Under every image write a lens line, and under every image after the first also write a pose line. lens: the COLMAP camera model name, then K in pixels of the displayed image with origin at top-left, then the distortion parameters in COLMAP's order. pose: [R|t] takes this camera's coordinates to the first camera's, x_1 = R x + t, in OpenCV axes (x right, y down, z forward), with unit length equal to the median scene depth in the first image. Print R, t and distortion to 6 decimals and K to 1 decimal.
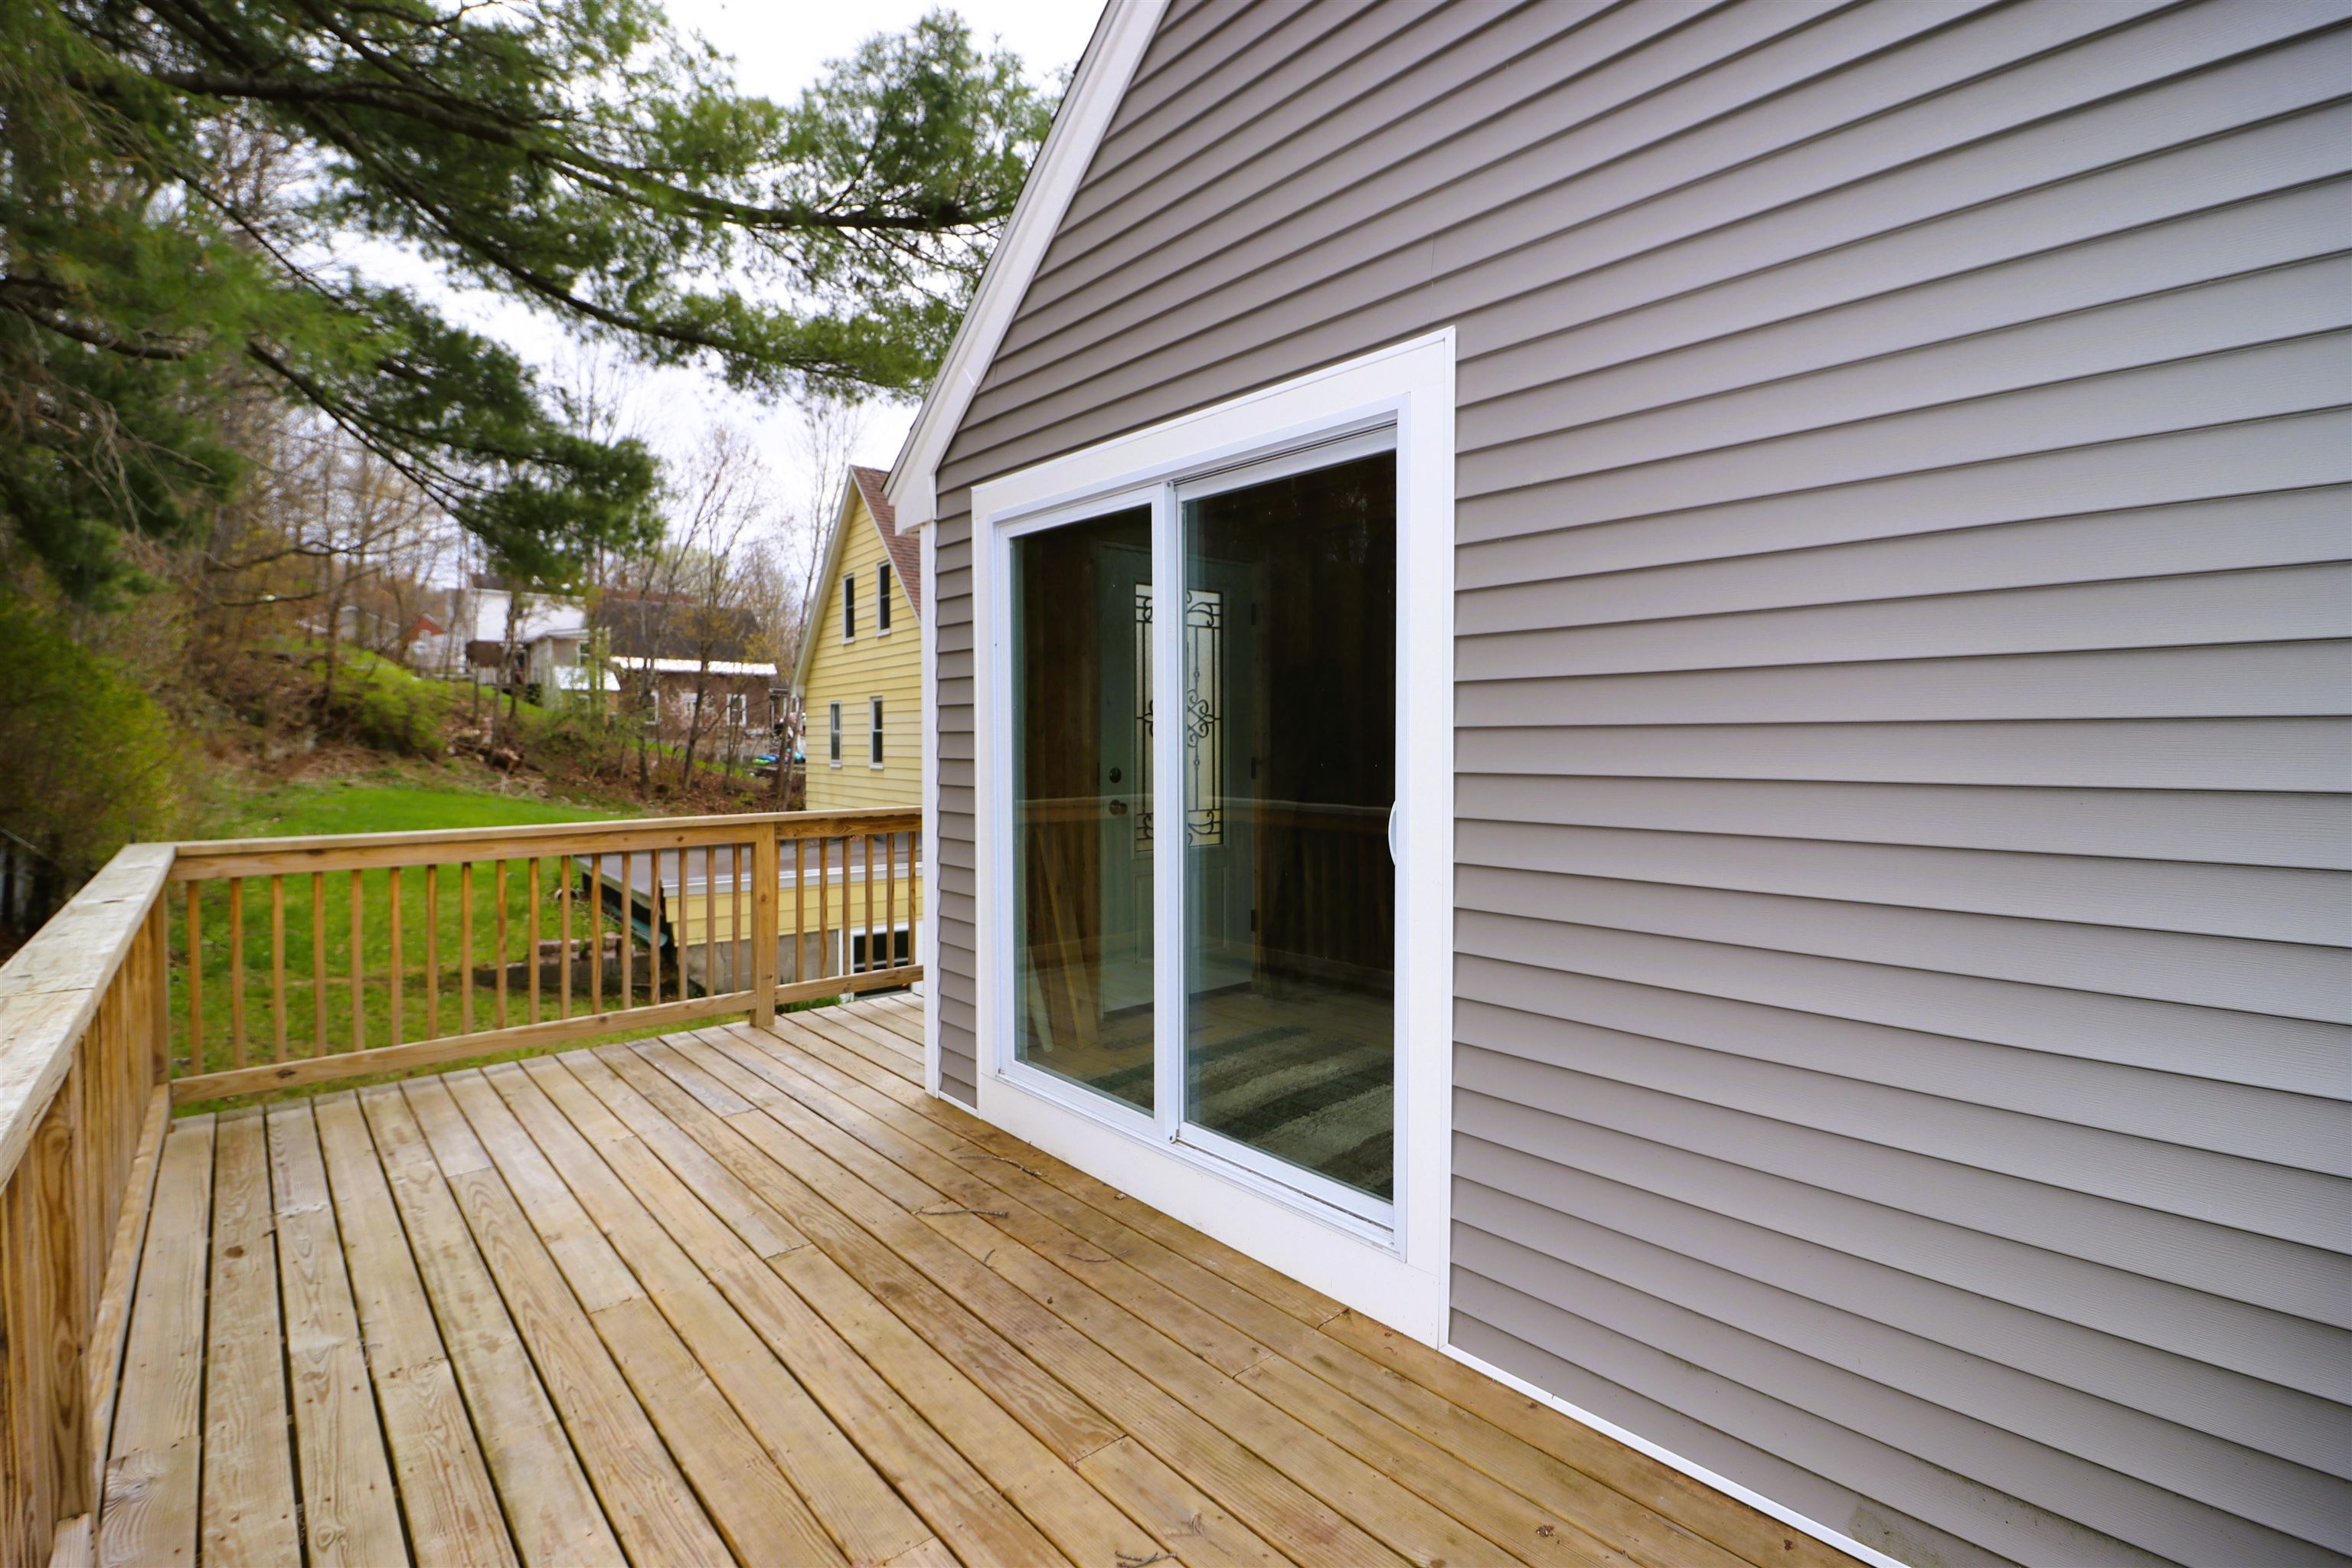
lens RADIAL K [[1076.2, 0, 1168.1], [0, 1076.2, 770.5], [0, 0, 1]] dist [-0.000214, -0.012658]
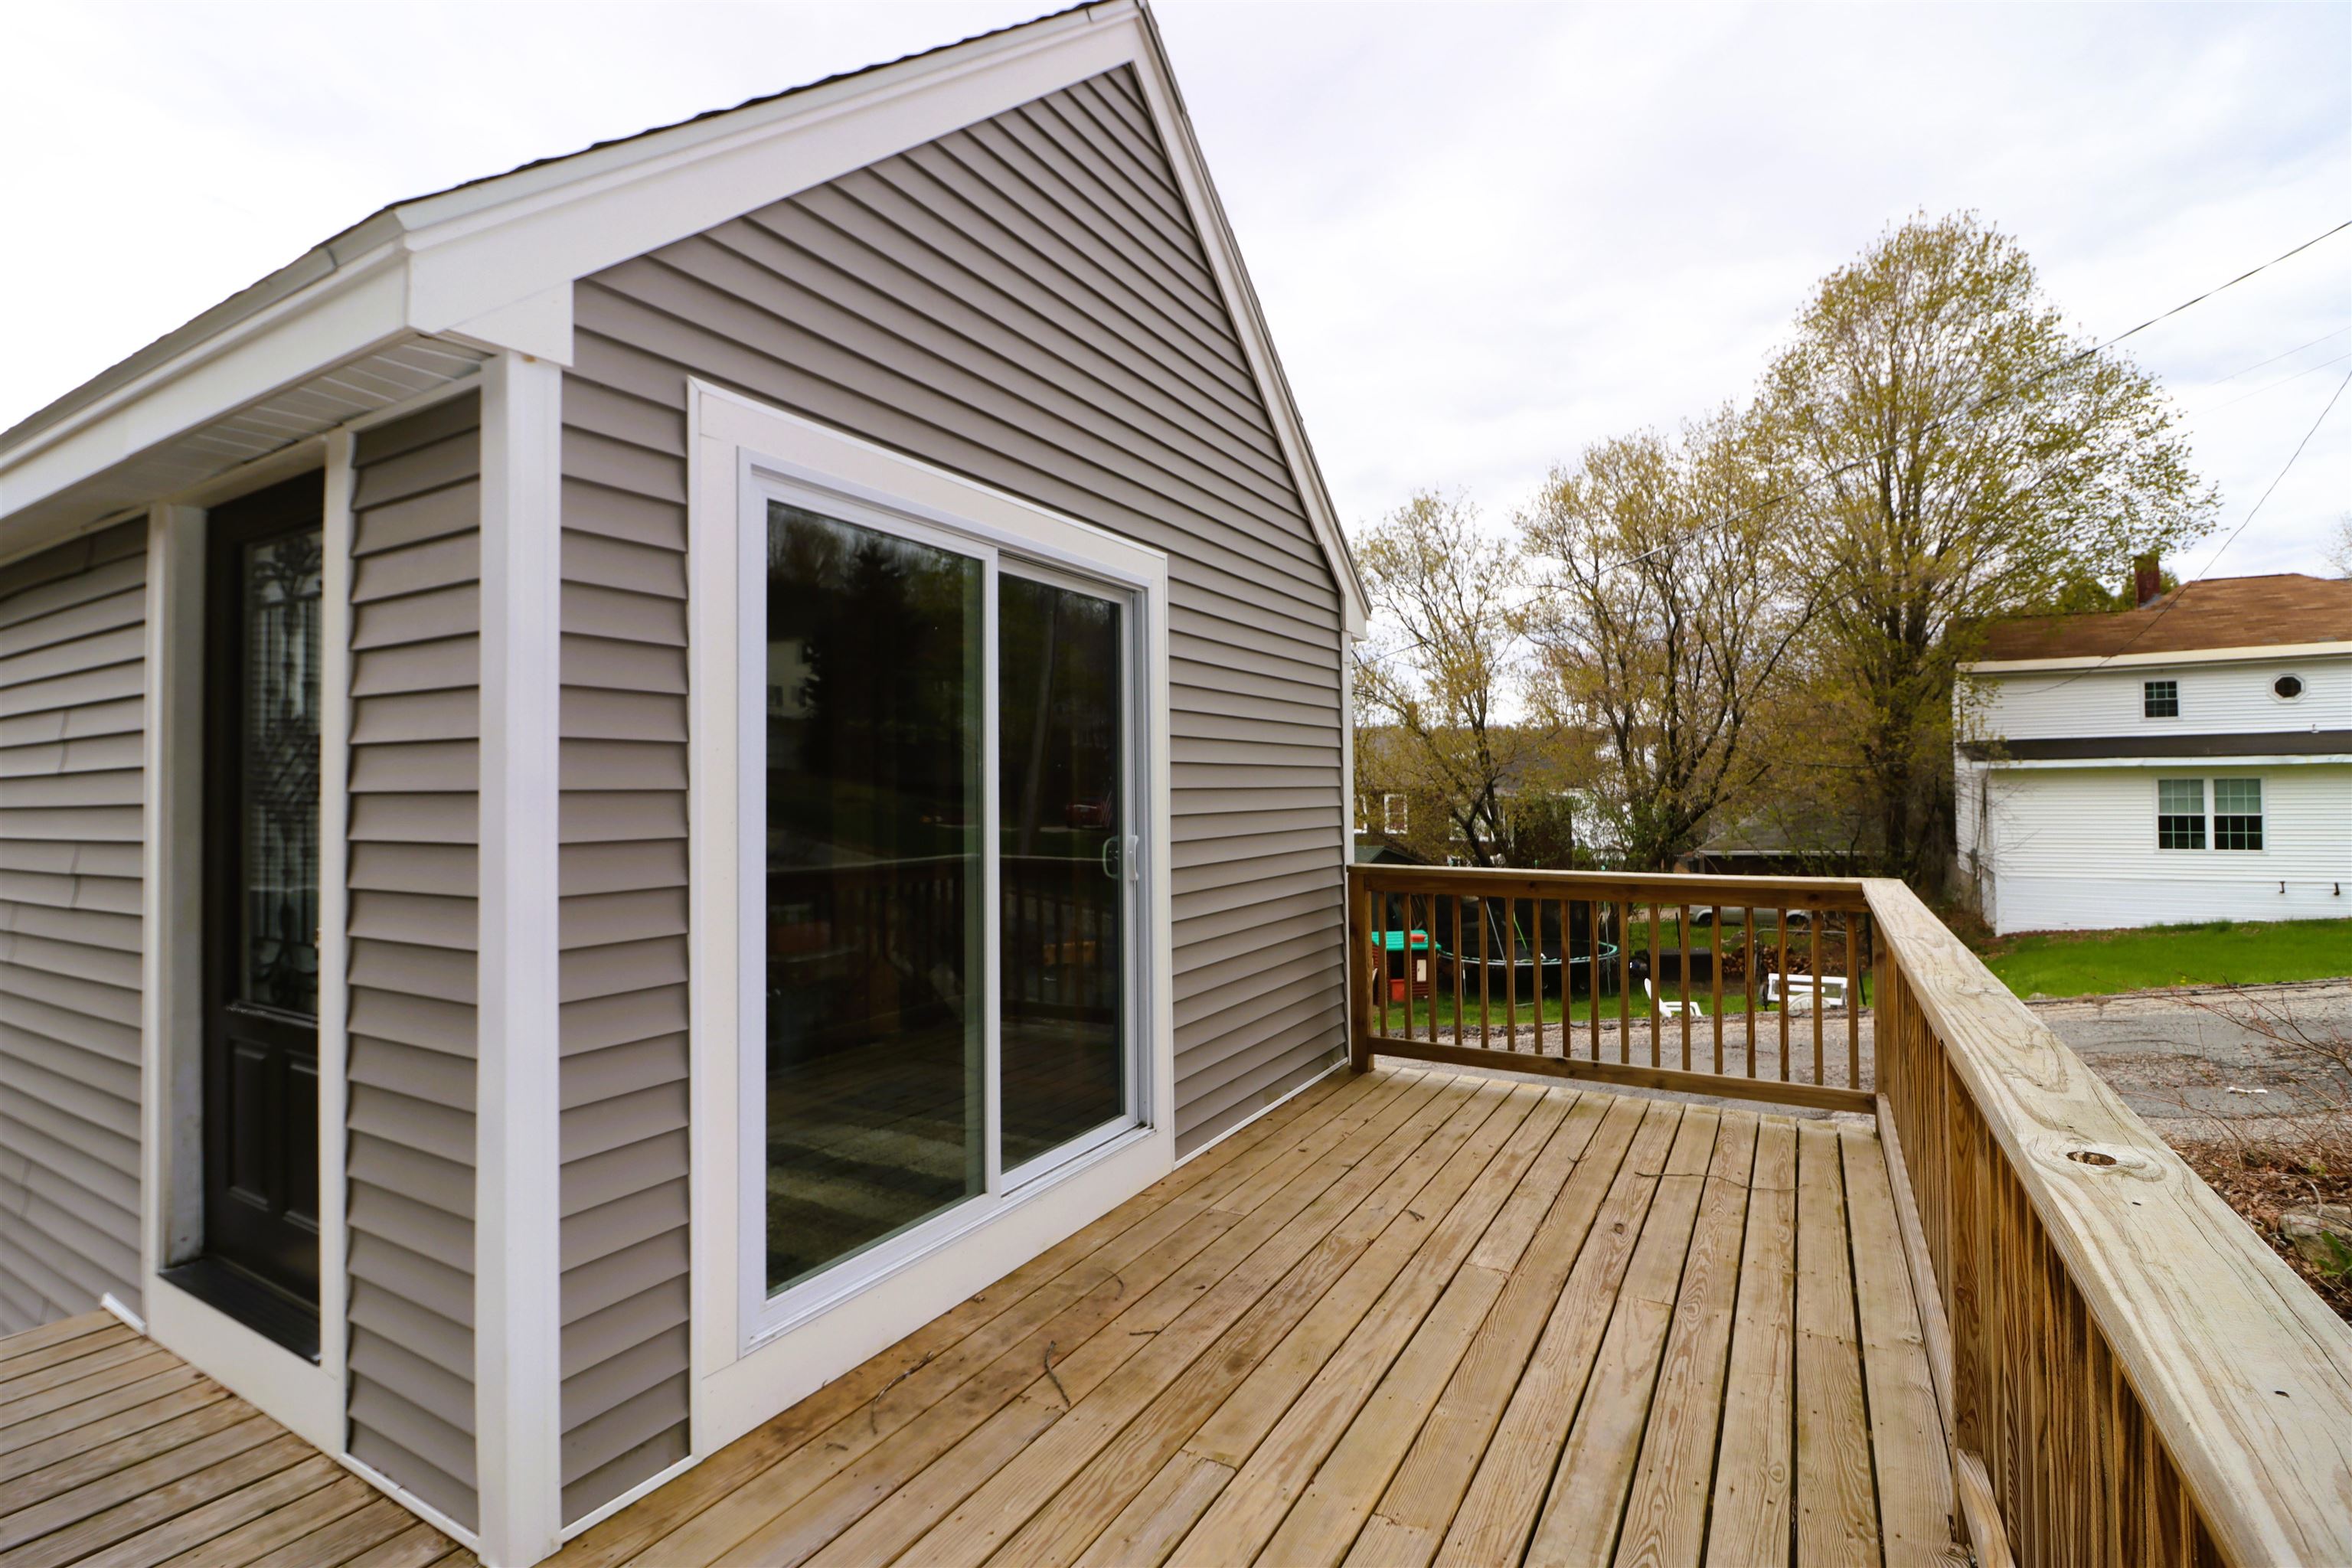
lens RADIAL K [[1076.2, 0, 1168.1], [0, 1076.2, 770.5], [0, 0, 1]] dist [-0.000214, -0.012658]
pose [[-0.319803, 0.025094, 0.947152, -1.112072], [0.043082, 0.999000, -0.011921, -0.039430], [-0.946504, 0.036993, -0.320565, 1.285945]]
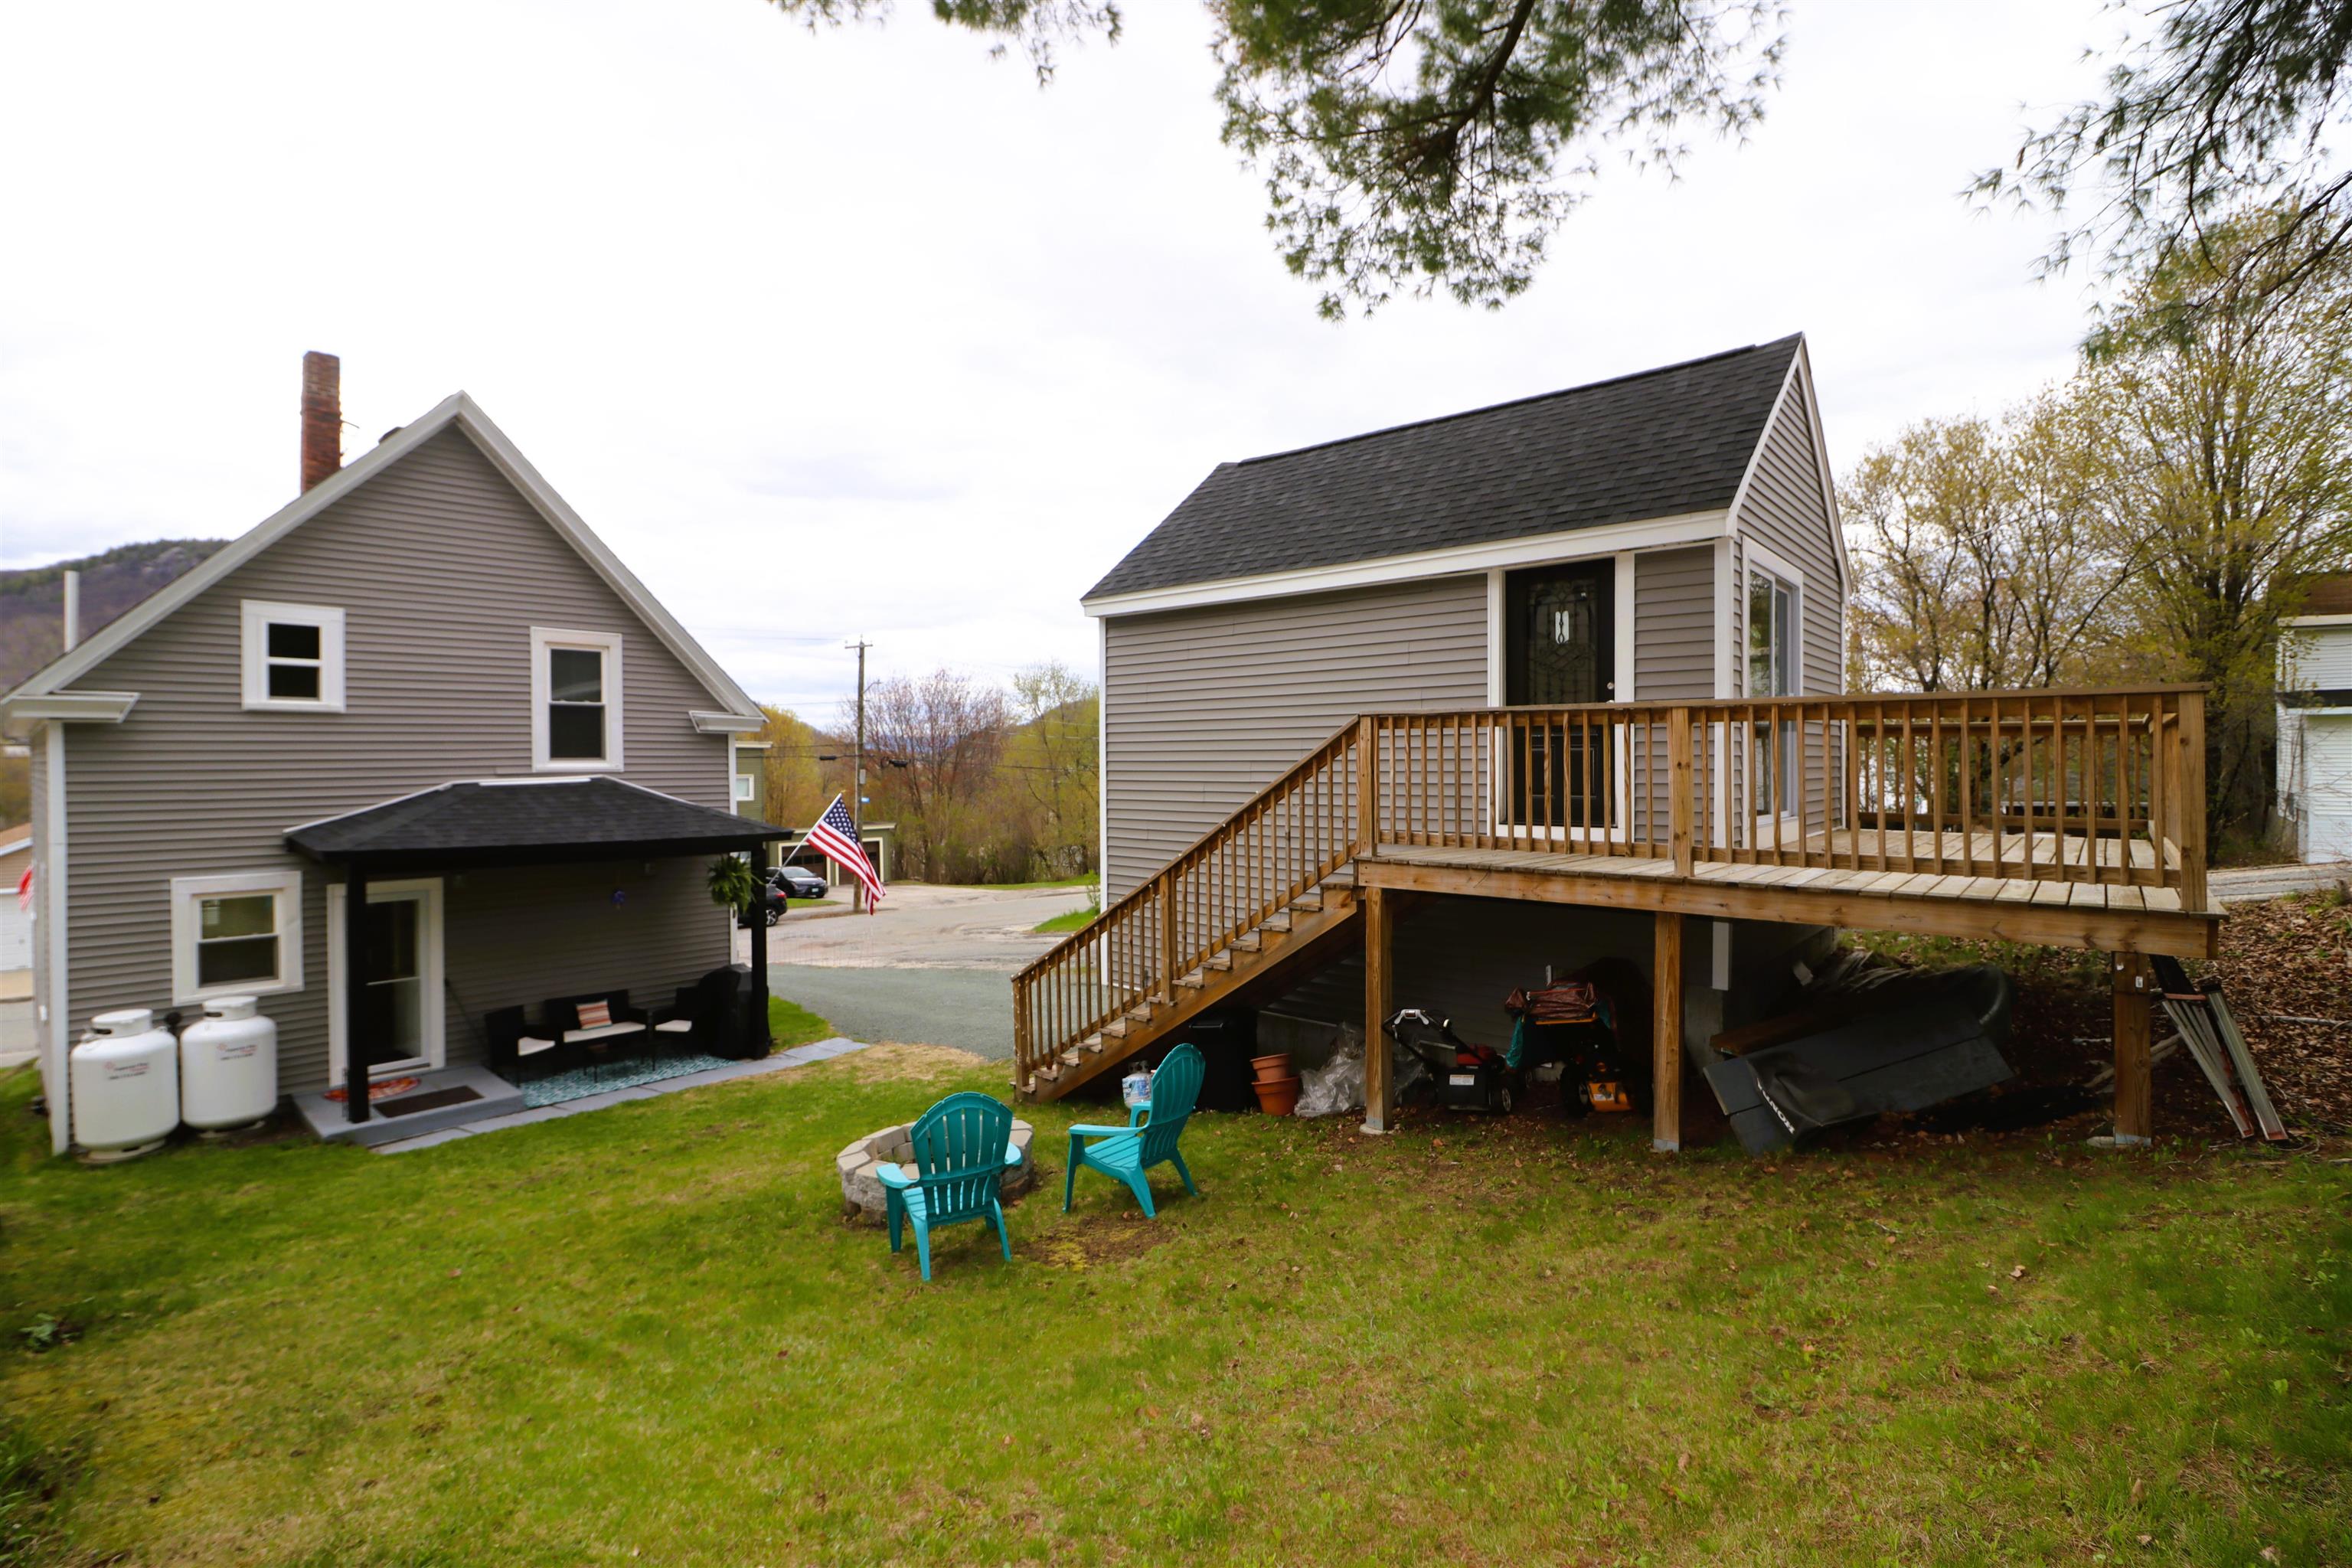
lens RADIAL K [[1076.2, 0, 1168.1], [0, 1076.2, 770.5], [0, 0, 1]] dist [-0.000214, -0.012658]
pose [[-0.133201, -0.007207, 0.991063, -2.653309], [0.032196, 0.999414, 0.011595, 0.147639], [-0.990566, 0.033453, -0.132891, 3.078383]]
